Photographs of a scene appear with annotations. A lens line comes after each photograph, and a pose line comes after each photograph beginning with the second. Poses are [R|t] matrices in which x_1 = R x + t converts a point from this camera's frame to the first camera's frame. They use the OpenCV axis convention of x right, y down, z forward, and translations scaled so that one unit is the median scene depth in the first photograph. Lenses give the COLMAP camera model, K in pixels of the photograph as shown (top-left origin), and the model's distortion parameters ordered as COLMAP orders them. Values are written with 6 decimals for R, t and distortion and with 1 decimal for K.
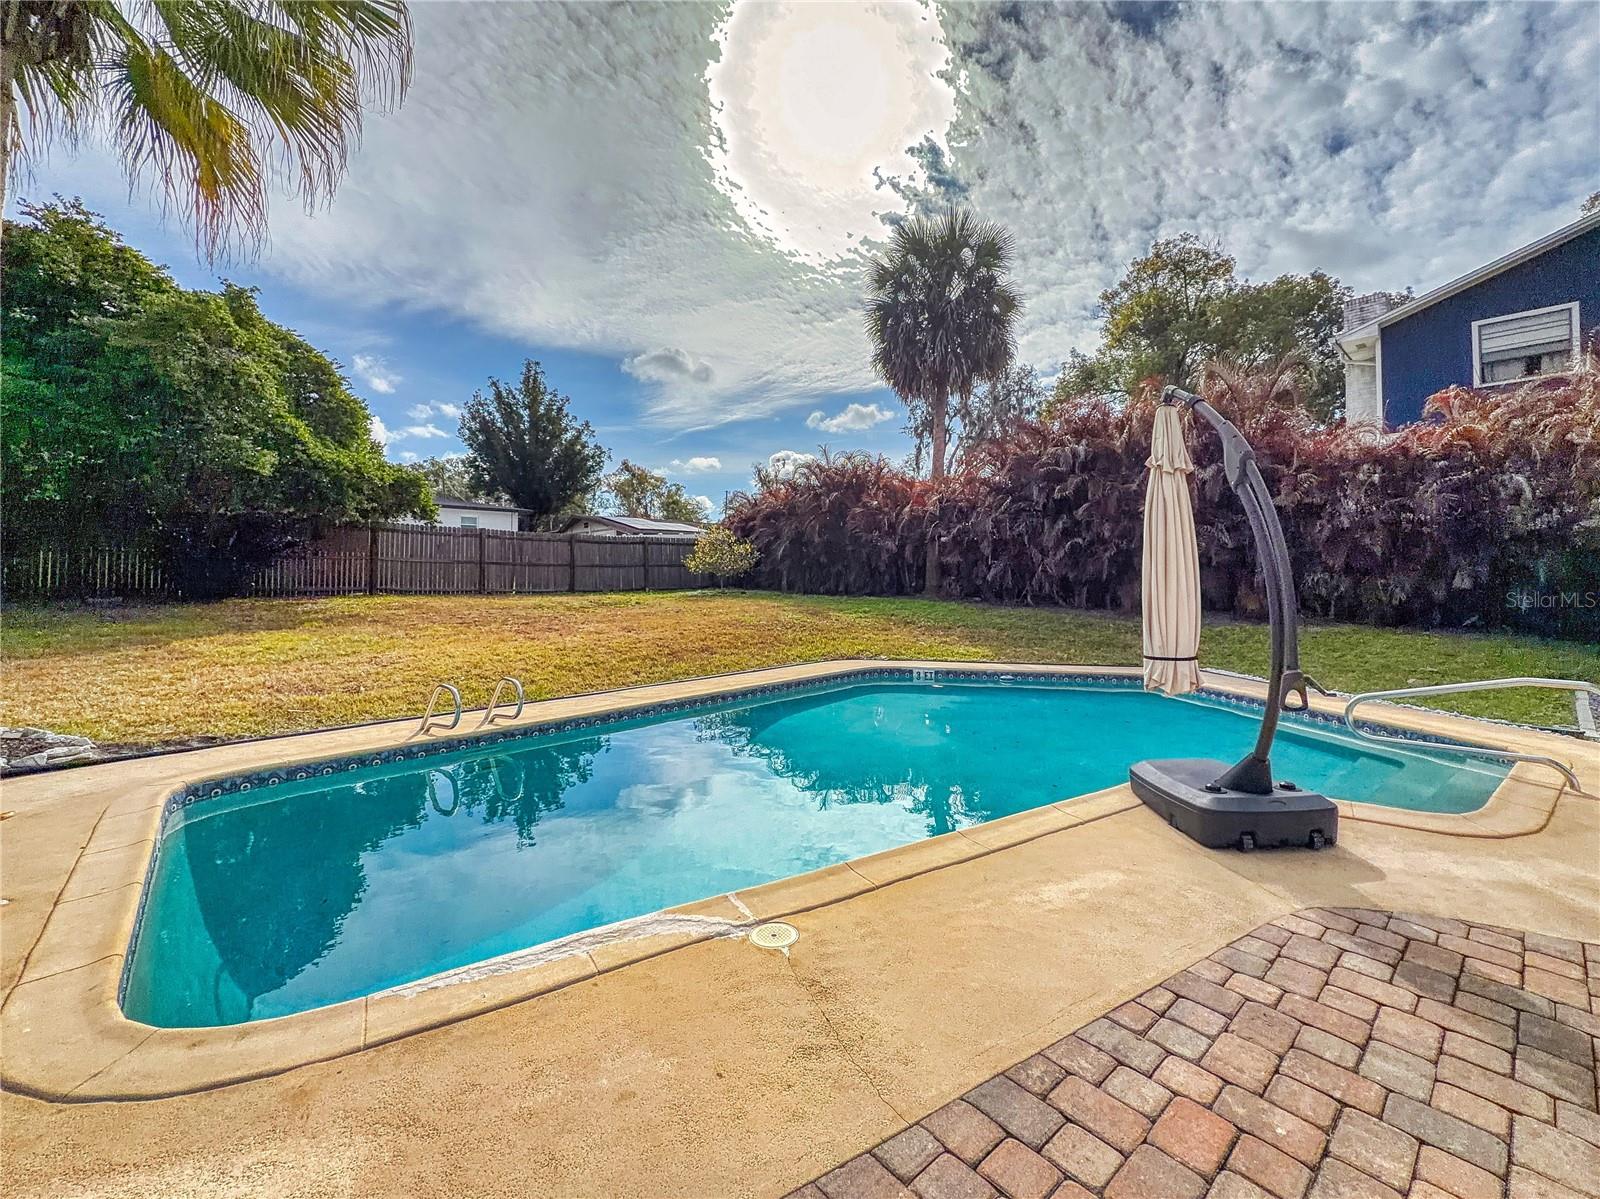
lens RADIAL K [[669.6, 0, 800.0], [0, 669.6, 599.5], [0, 0, 1]] dist [0.017101, 0.000540]
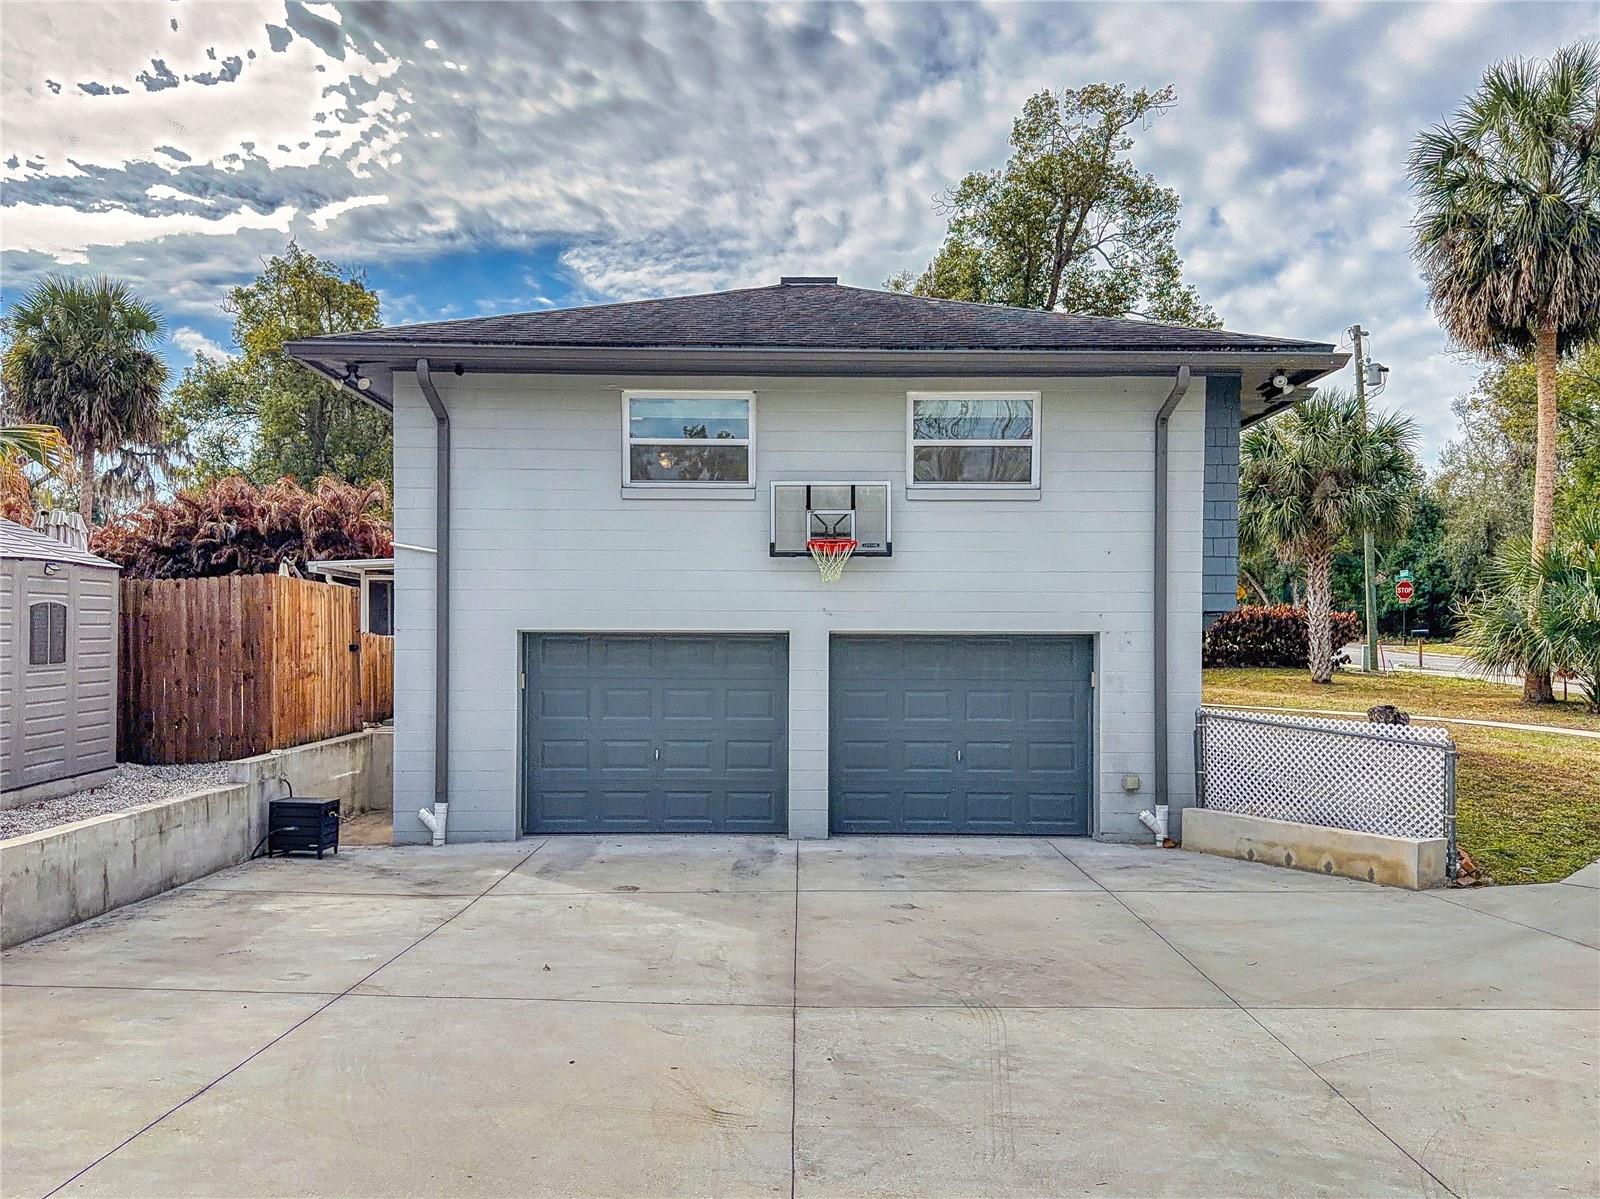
lens RADIAL K [[1160.5, 0, 800.0], [0, 1160.5, 599.5], [0, 0, 1]] dist [0.004840, 0.000716]
pose [[0.631031, 0.037787, 0.774837, -0.617567], [0.020524, 0.997650, -0.065368, 0.083965], [-0.775486, 0.057152, 0.628773, -1.240289]]
